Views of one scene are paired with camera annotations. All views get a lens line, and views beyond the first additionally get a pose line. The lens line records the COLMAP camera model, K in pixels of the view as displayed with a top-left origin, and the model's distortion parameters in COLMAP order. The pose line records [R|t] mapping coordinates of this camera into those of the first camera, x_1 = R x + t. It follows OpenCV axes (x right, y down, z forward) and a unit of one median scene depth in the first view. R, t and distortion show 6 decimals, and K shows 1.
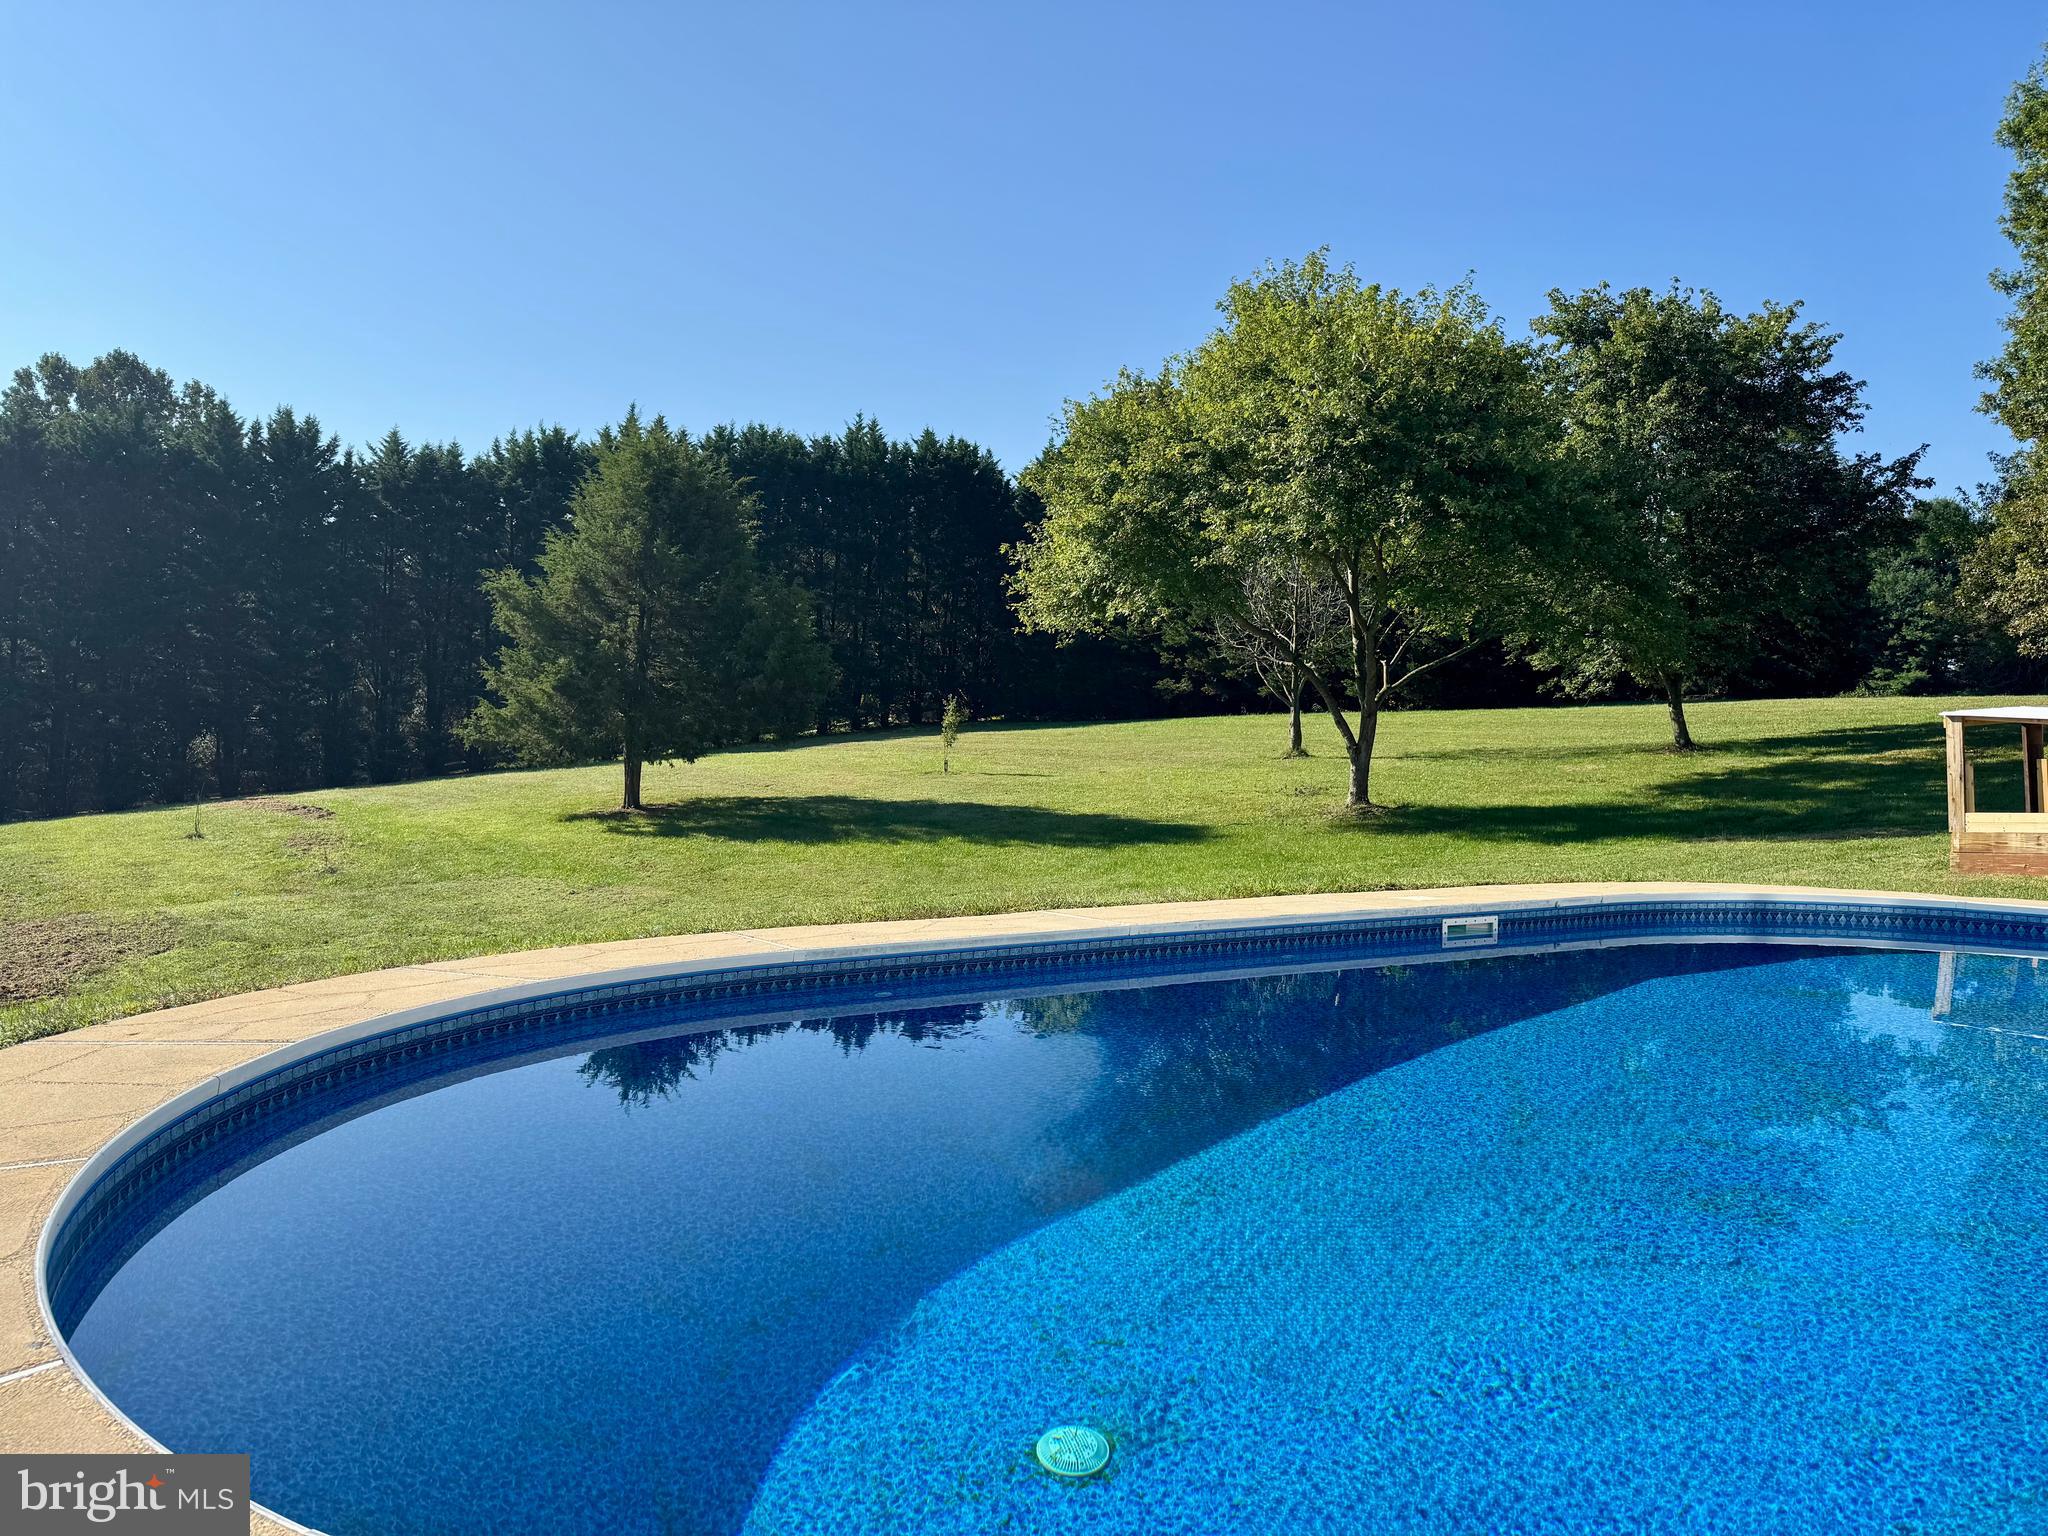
lens RADIAL K [[1434.6, 0, 1010.3], [0, 1434.6, 776.5], [0, 0, 1]] dist [0.039746, -0.023712]
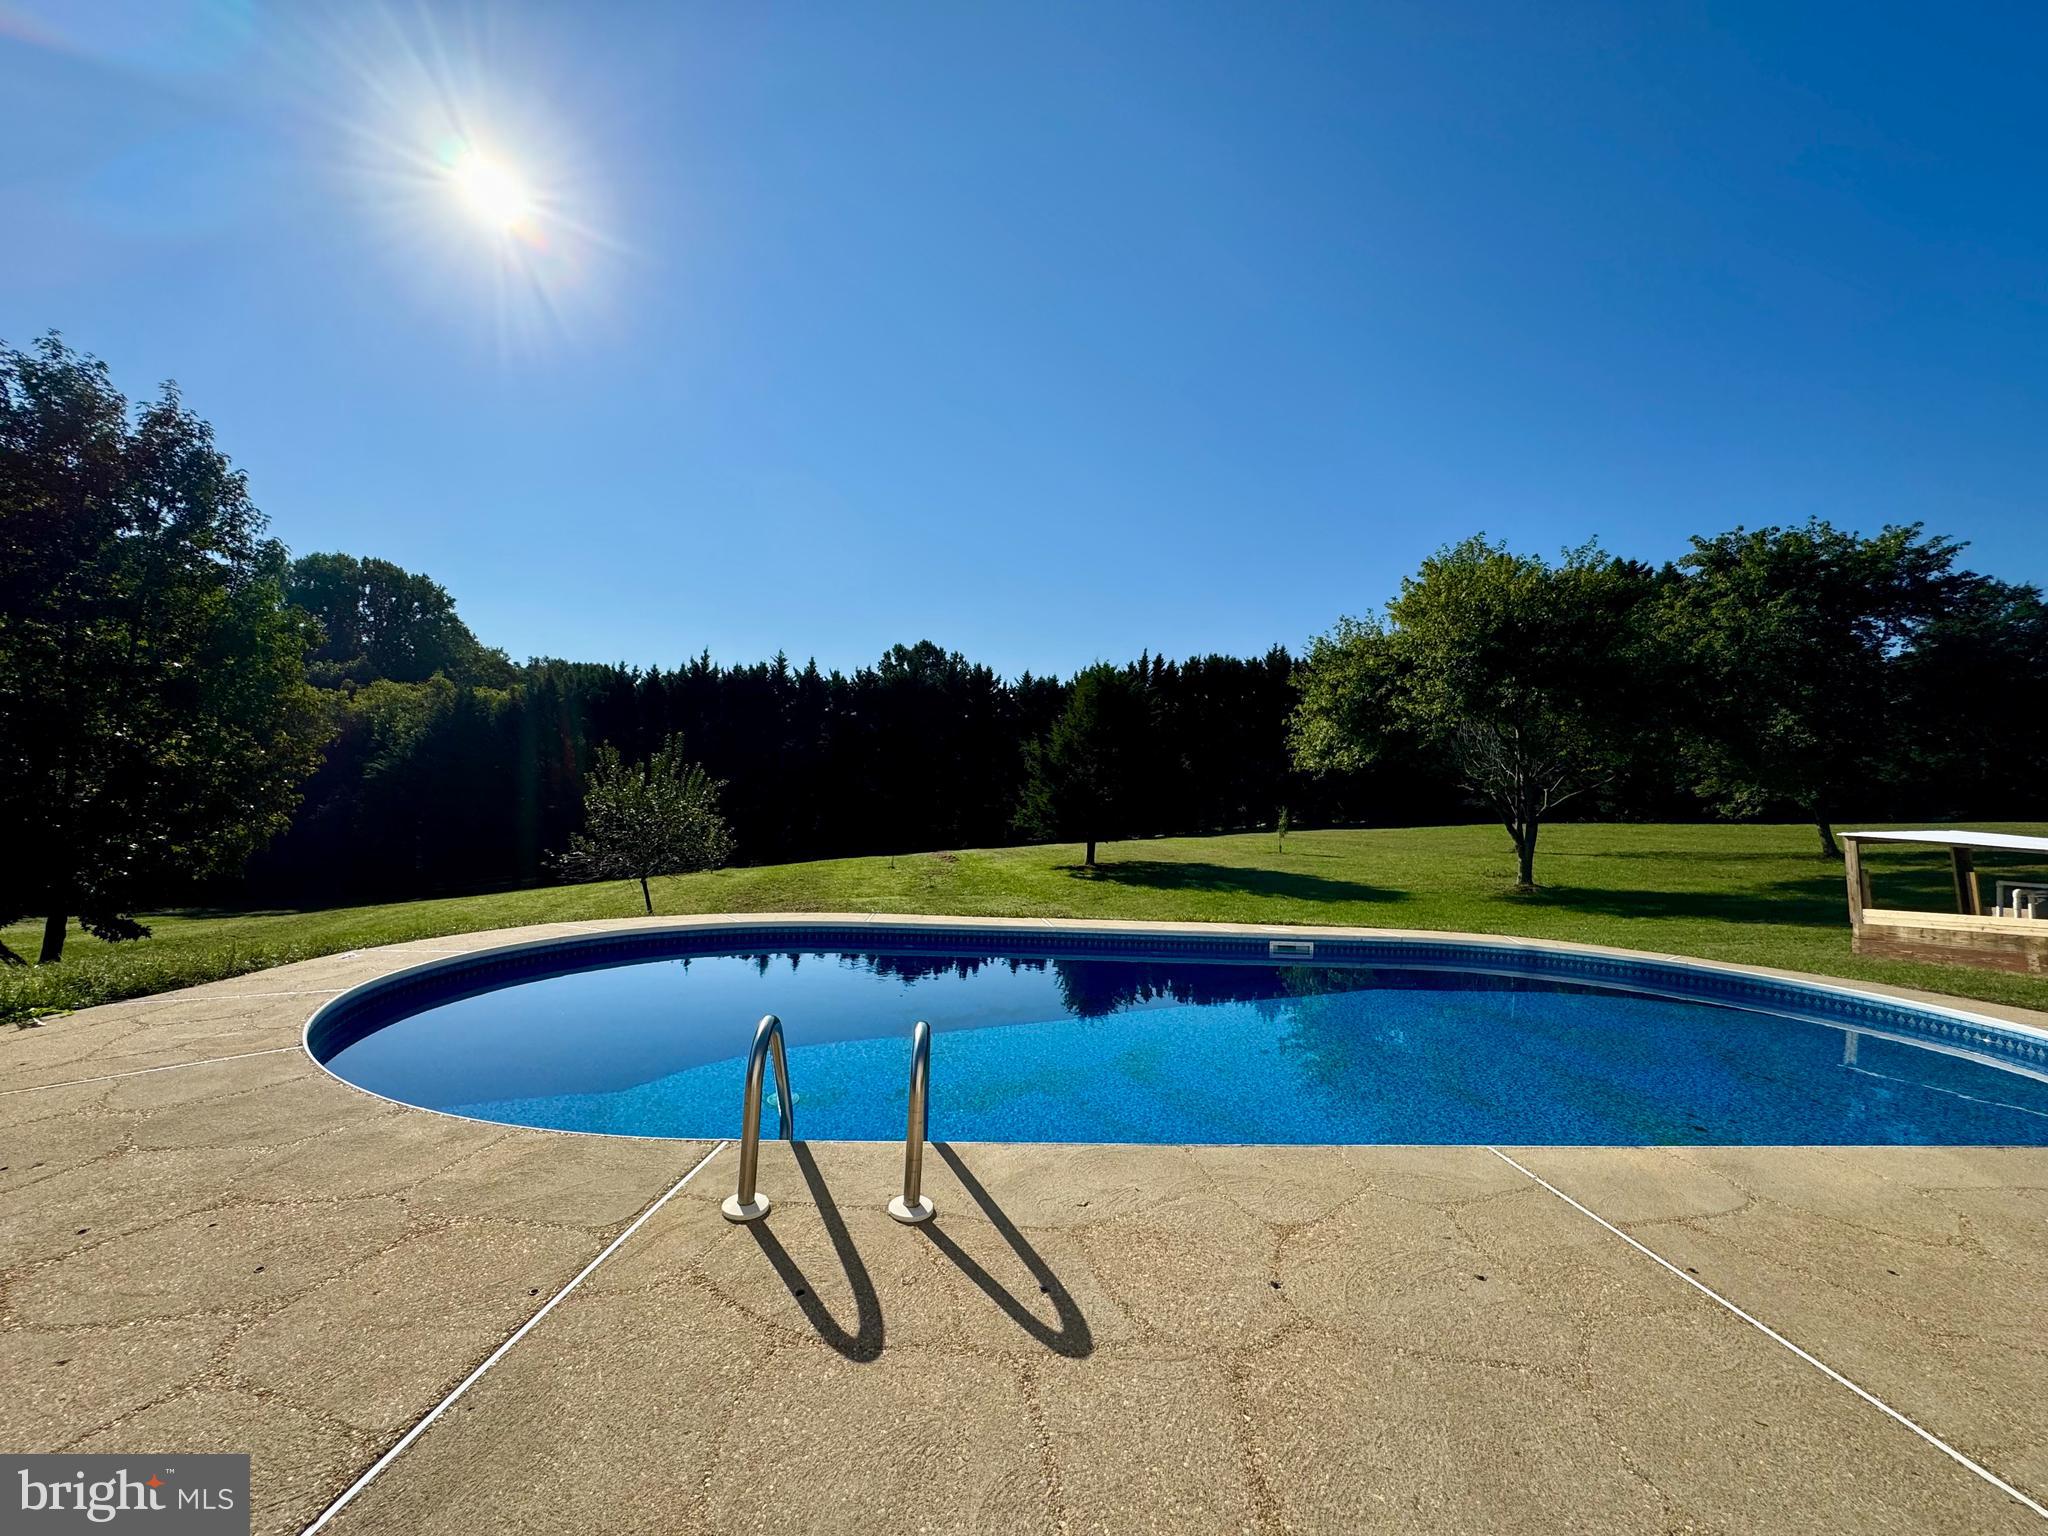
lens RADIAL K [[822.6, 0, 1015.4], [0, 822.6, 771.2], [0, 0, 1]] dist [-0.001294, 0.000107]
pose [[0.897642, -0.001839, -0.440722, 0.128836], [-0.041088, 0.995287, -0.087839, -0.001288], [0.438807, 0.096956, 0.893335, -0.012010]]
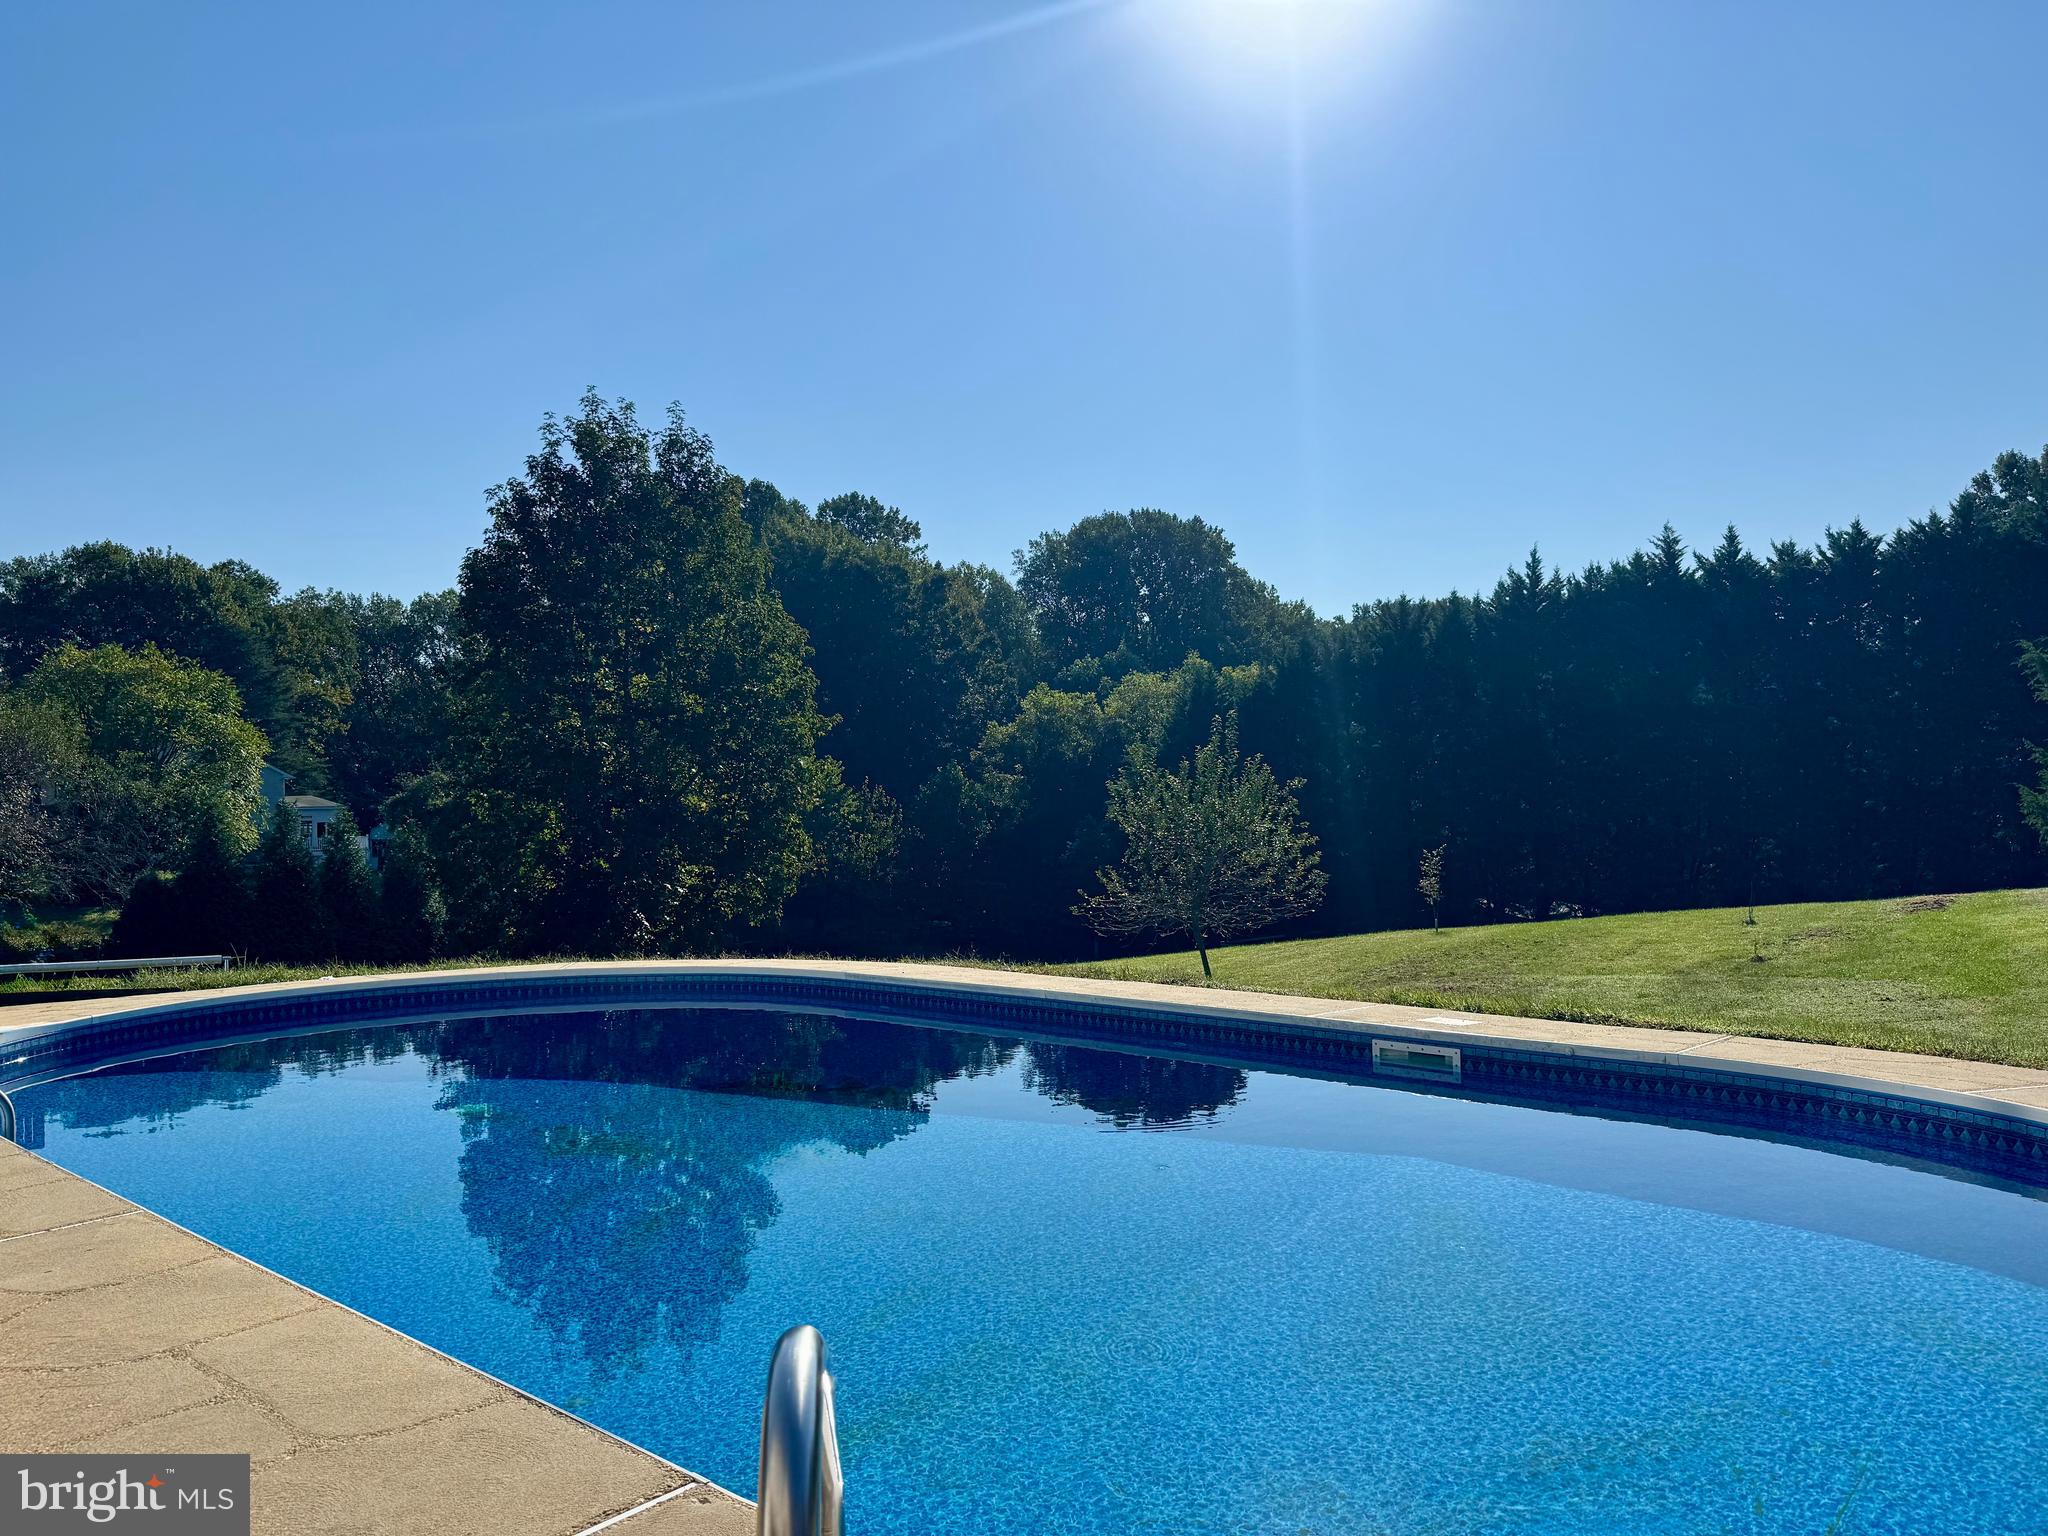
lens RADIAL K [[1434.6, 0, 1039.4], [0, 1434.6, 770.9], [0, 0, 1]] dist [0.039746, -0.023712]
pose [[0.302444, -0.052910, -0.951697, 0.305079], [-0.009469, 0.998242, -0.058507, -0.002414], [0.953120, 0.026707, 0.301412, 0.157124]]
